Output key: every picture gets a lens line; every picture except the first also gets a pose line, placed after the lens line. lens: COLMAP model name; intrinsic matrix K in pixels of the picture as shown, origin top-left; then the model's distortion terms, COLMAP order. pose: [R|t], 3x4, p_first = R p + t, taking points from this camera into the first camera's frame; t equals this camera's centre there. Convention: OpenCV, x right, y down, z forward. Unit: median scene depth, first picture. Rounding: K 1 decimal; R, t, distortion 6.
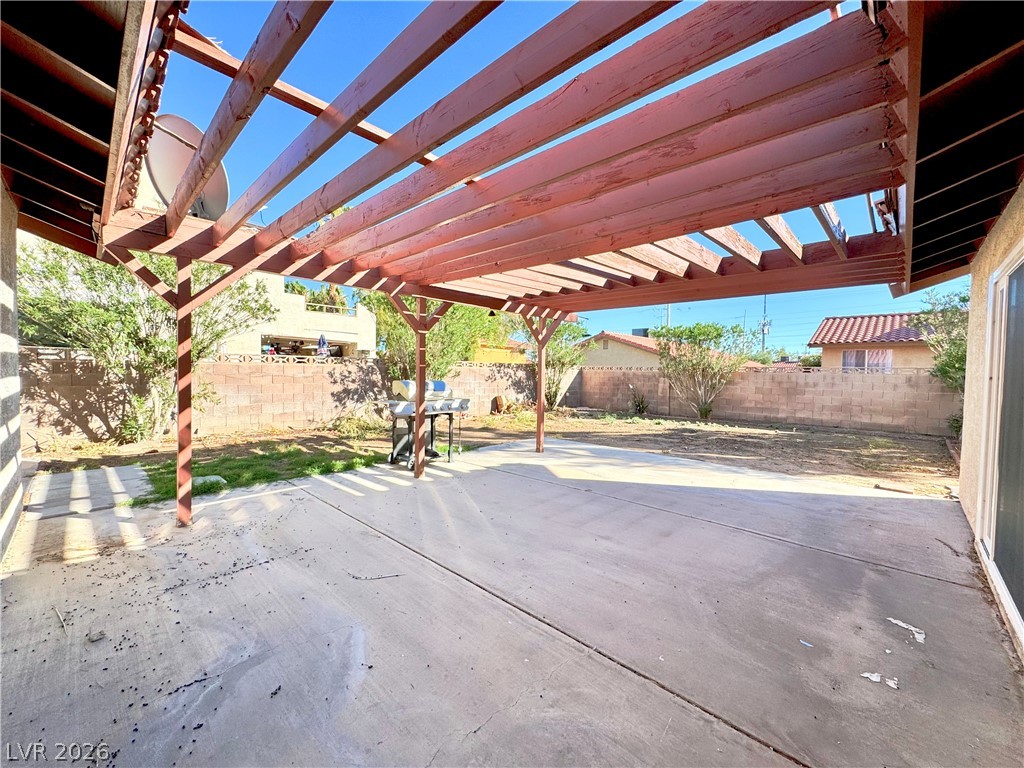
lens RADIAL K [[411.9, 0, 510.9], [0, 411.9, 384.5], [0, 0, 1]] dist [-0.000255, -0.000467]
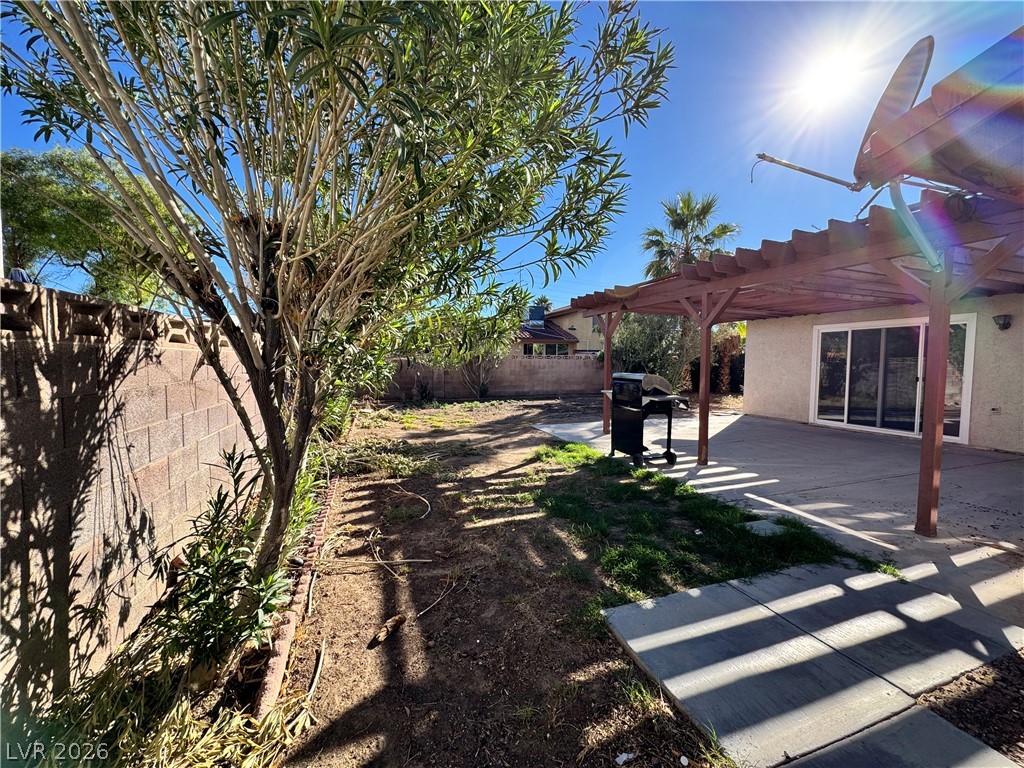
lens RADIAL K [[411.9, 0, 511.2], [0, 411.9, 384.2], [0, 0, 1]] dist [-0.000255, -0.000467]
pose [[0.442846, -0.062393, 0.894424, -0.682087], [0.027193, 0.998052, 0.056158, -0.026289], [-0.896185, -0.000548, 0.443679, 0.480987]]
